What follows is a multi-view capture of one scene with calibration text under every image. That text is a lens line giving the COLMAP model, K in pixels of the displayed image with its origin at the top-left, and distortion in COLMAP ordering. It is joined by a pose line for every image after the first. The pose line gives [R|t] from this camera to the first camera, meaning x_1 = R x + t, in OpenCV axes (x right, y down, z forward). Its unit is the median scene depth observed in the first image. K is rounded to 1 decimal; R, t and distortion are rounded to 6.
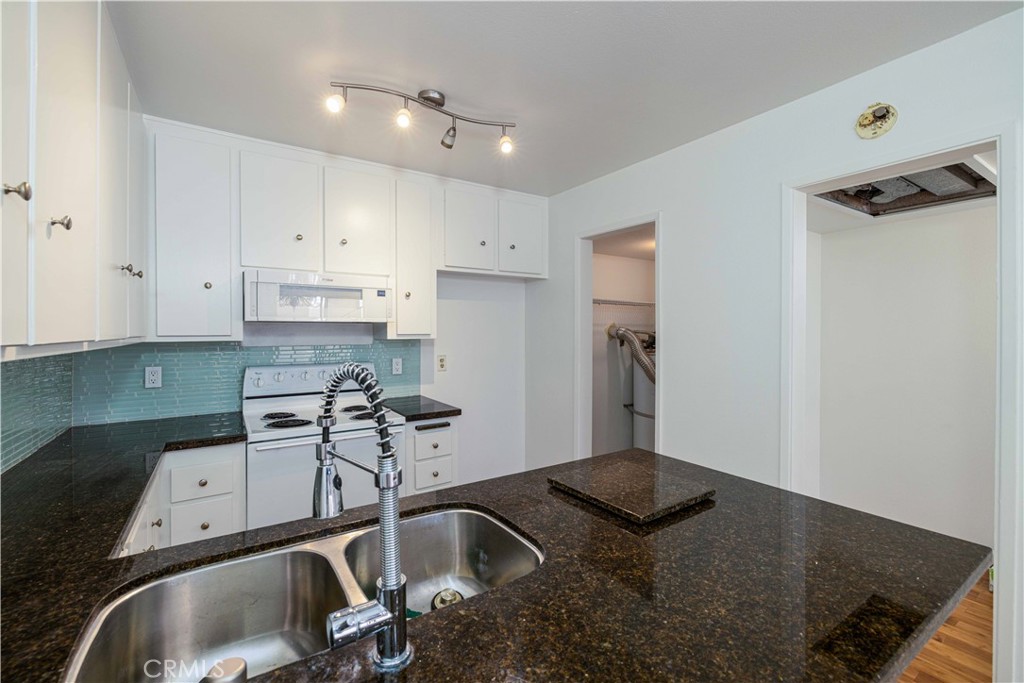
lens RADIAL K [[440.2, 0, 512.3], [0, 440.2, 333.0], [0, 0, 1]] dist [0.000999, 0.000041]
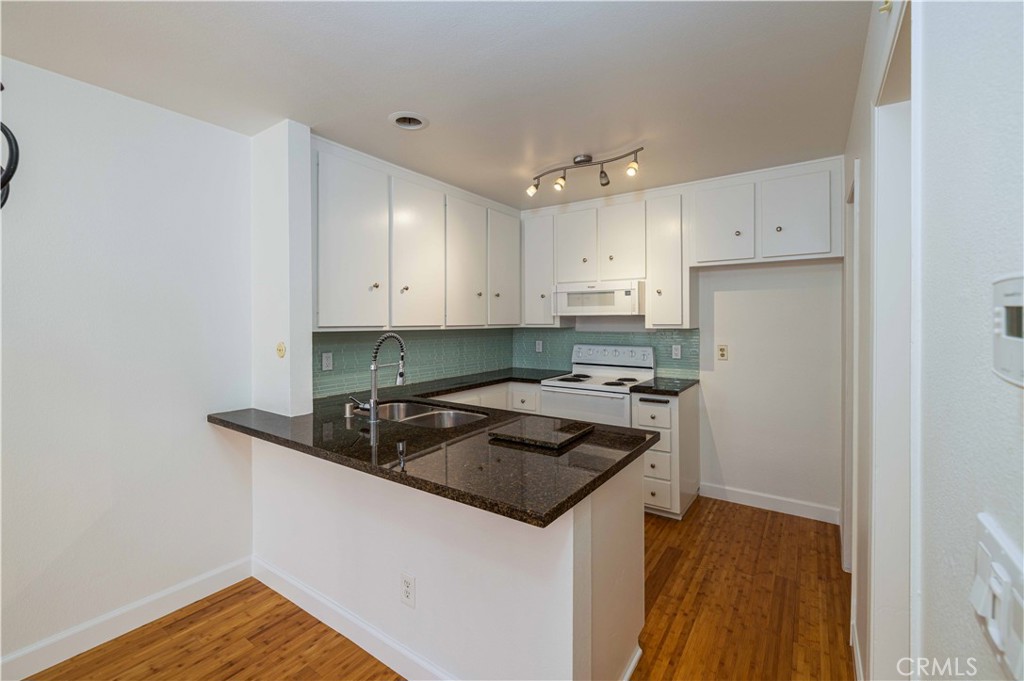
lens RADIAL K [[442.6, 0, 513.1], [0, 442.6, 322.2], [0, 0, 1]] dist [-0.000275, 0.000000]
pose [[0.377003, 0.002684, -0.926208, 0.798088], [-0.003188, 0.999994, 0.001600, -0.004064], [0.926207, 0.002349, 0.377009, 0.184718]]
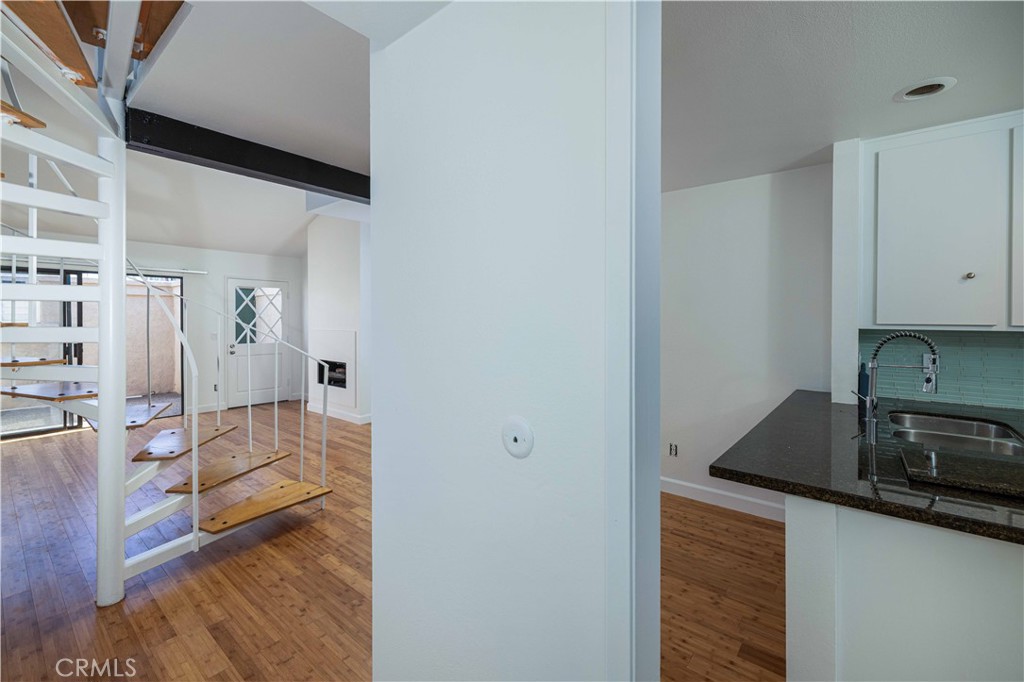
lens RADIAL K [[442.6, 0, 513.1], [0, 442.6, 322.7], [0, 0, 1]] dist [-0.000275, 0.000000]
pose [[-0.955800, -0.000766, -0.294018, 0.810429], [-0.004817, 0.999903, 0.013054, -0.003698], [0.293979, 0.013894, -0.955711, 0.847644]]
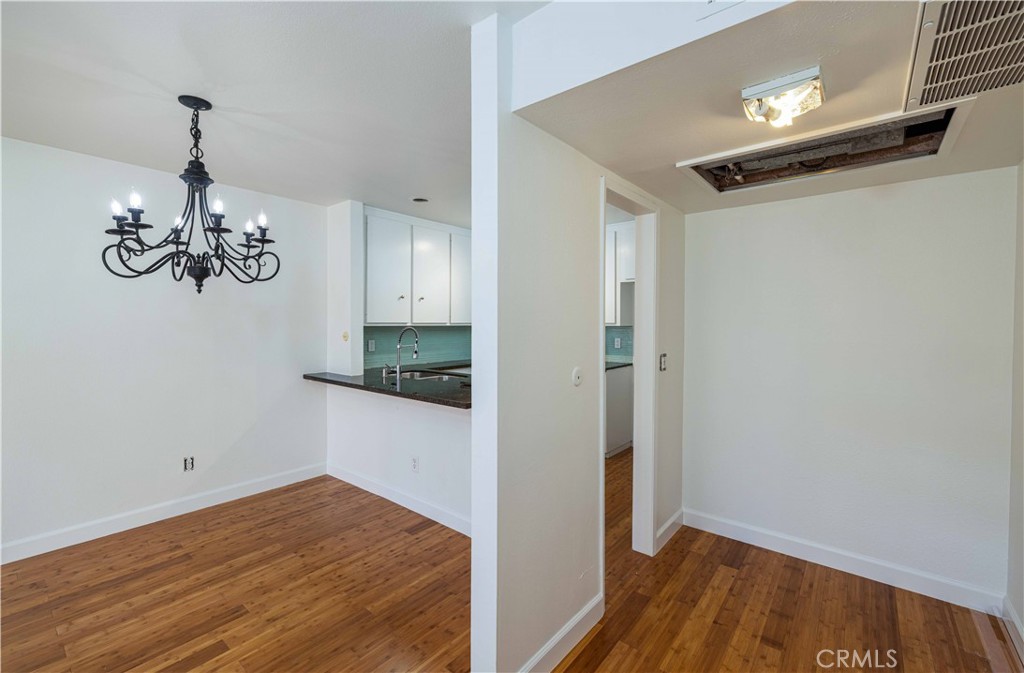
lens RADIAL K [[441.0, 0, 515.9], [0, 441.0, 323.3], [0, 0, 1]] dist [0.000267, 0.000013]
pose [[0.308038, 0.005836, -0.951356, 1.392273], [-0.008134, 0.999961, 0.003500, 0.000115], [0.951339, 0.006660, 0.308073, 0.176674]]
